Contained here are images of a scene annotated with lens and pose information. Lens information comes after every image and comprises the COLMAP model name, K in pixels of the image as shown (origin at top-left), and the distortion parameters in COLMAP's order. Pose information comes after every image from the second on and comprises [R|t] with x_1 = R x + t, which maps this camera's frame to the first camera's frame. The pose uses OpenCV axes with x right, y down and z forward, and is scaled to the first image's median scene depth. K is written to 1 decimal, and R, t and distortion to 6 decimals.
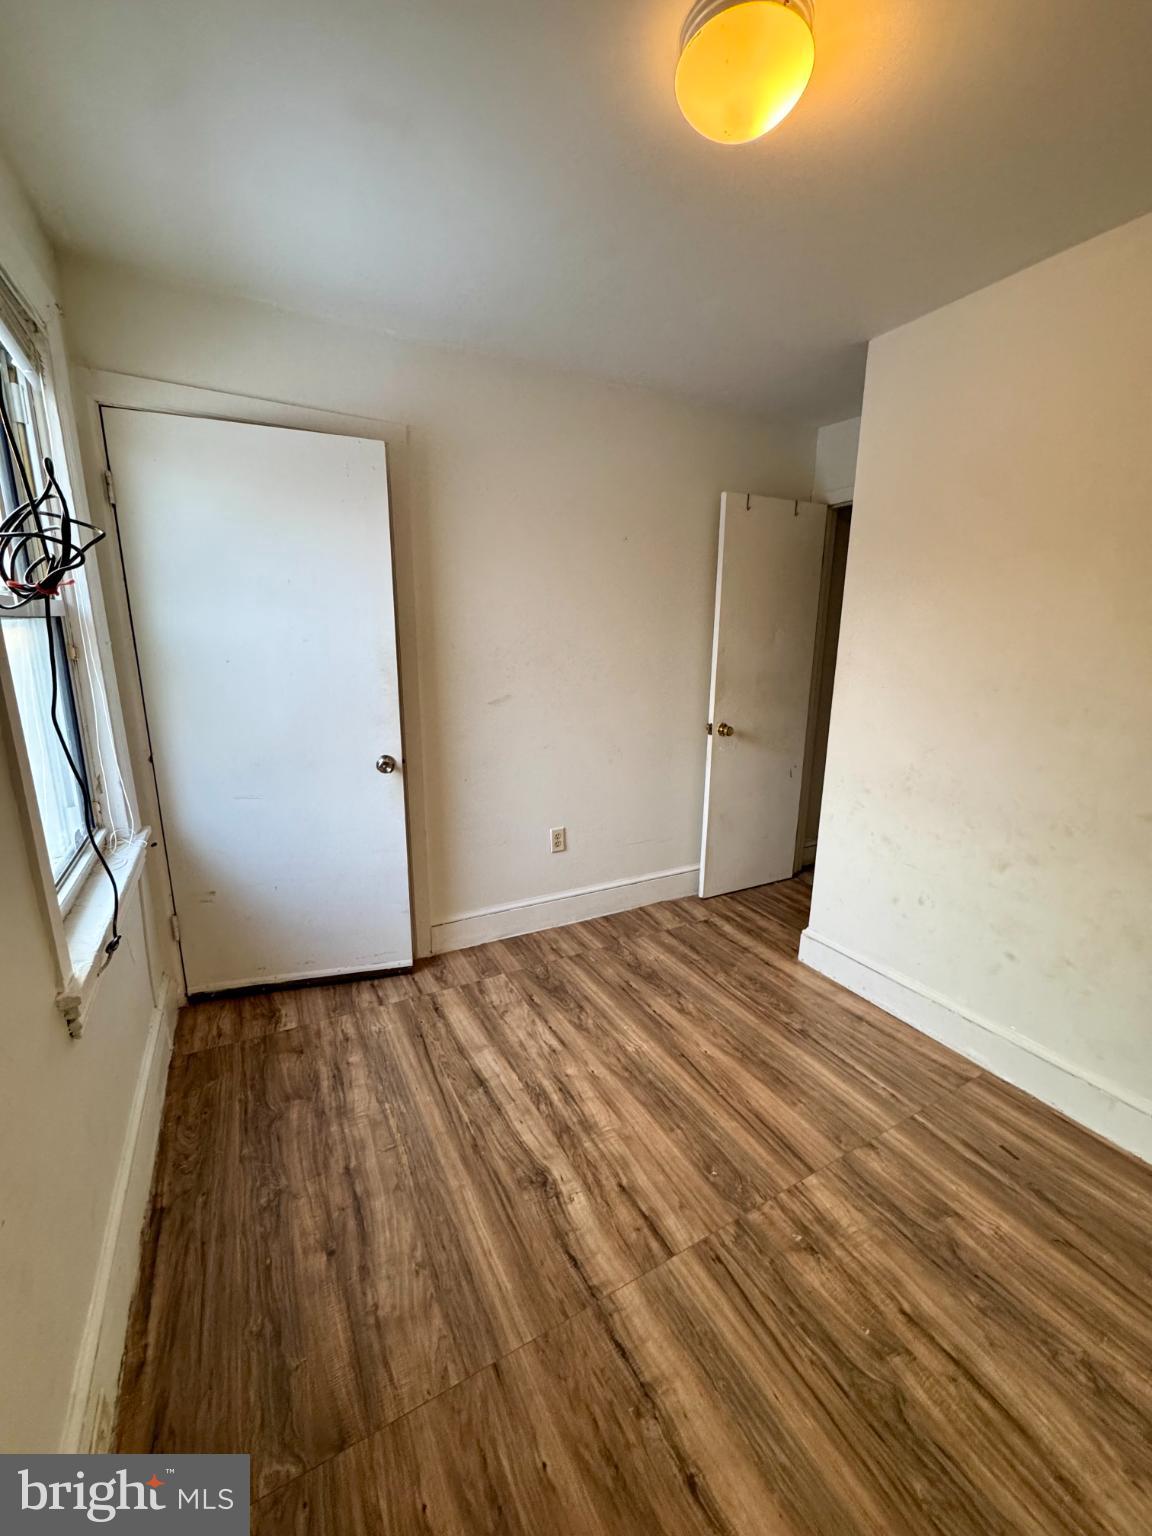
lens RADIAL K [[610.4, 0, 576.1], [0, 610.4, 765.8], [0, 0, 1]] dist [-0.006208, -0.000040]
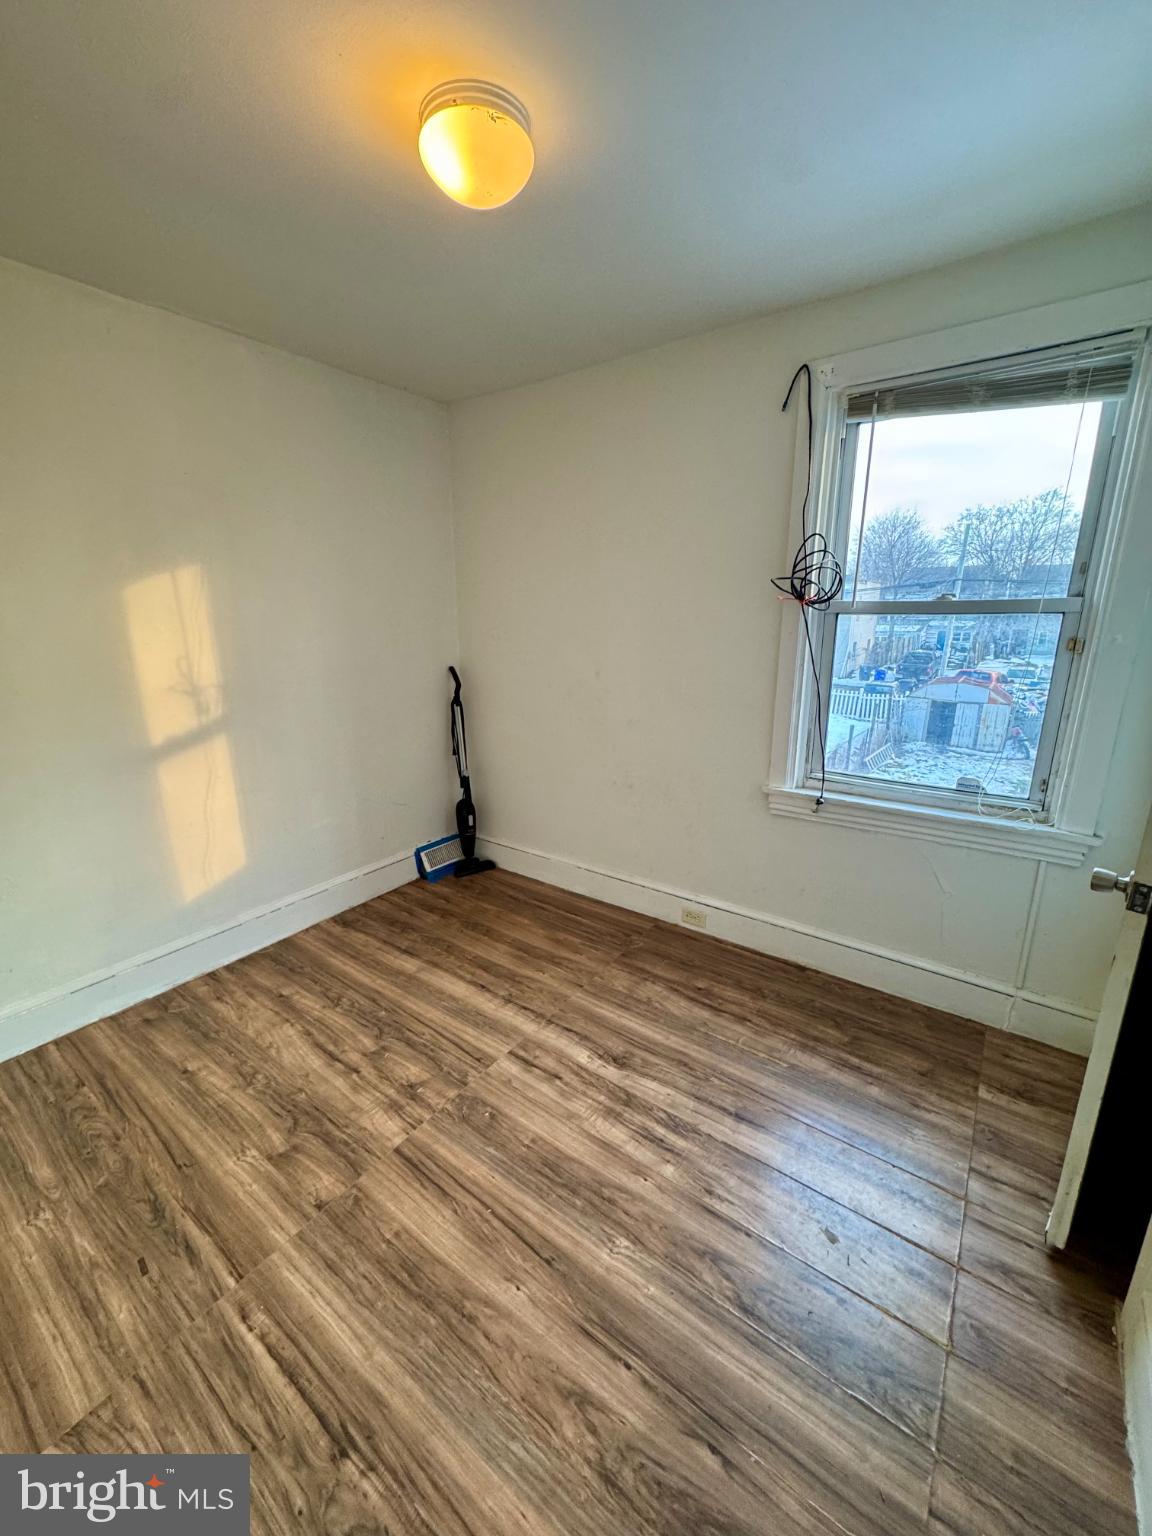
lens RADIAL K [[610.4, 0, 575.4], [0, 610.4, 770.4], [0, 0, 1]] dist [-0.006208, -0.000040]
pose [[-0.905928, 0.105979, -0.409955, 0.463332], [-0.094472, 0.893180, 0.439664, -0.391740], [0.412759, 0.437033, -0.799145, 1.657715]]
